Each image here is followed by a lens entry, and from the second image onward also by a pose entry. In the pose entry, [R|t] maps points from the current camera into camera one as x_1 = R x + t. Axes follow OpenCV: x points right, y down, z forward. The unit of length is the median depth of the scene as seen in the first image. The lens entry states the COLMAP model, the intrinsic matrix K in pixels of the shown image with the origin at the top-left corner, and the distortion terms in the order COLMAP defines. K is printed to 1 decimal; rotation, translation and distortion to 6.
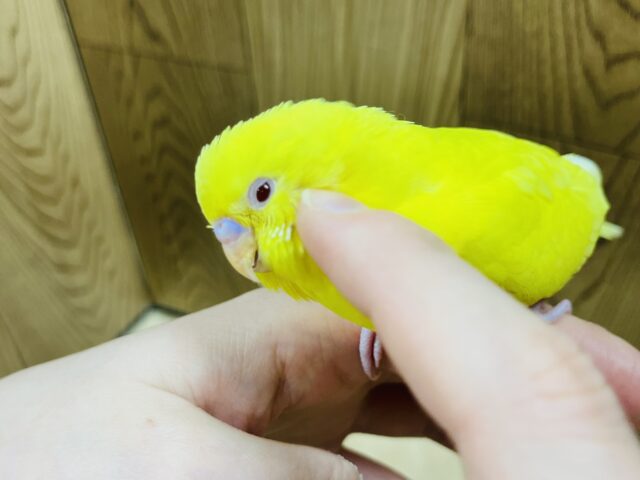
lens RADIAL K [[754.5, 0, 313.8], [0, 754.5, 233.5], [0, 0, 1]] dist [0.006929, 0.000000]
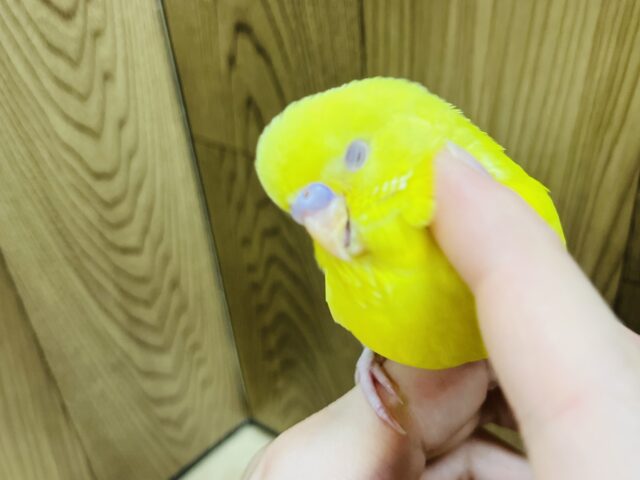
lens RADIAL K [[754.5, 0, 320.7], [0, 754.5, 237.0], [0, 0, 1]] dist [0.006929, 0.000000]
pose [[0.973689, 0.110676, -0.199200, 0.034792], [-0.129198, 0.988182, -0.082482, -0.078458], [0.187717, 0.106049, 0.976481, 0.147461]]
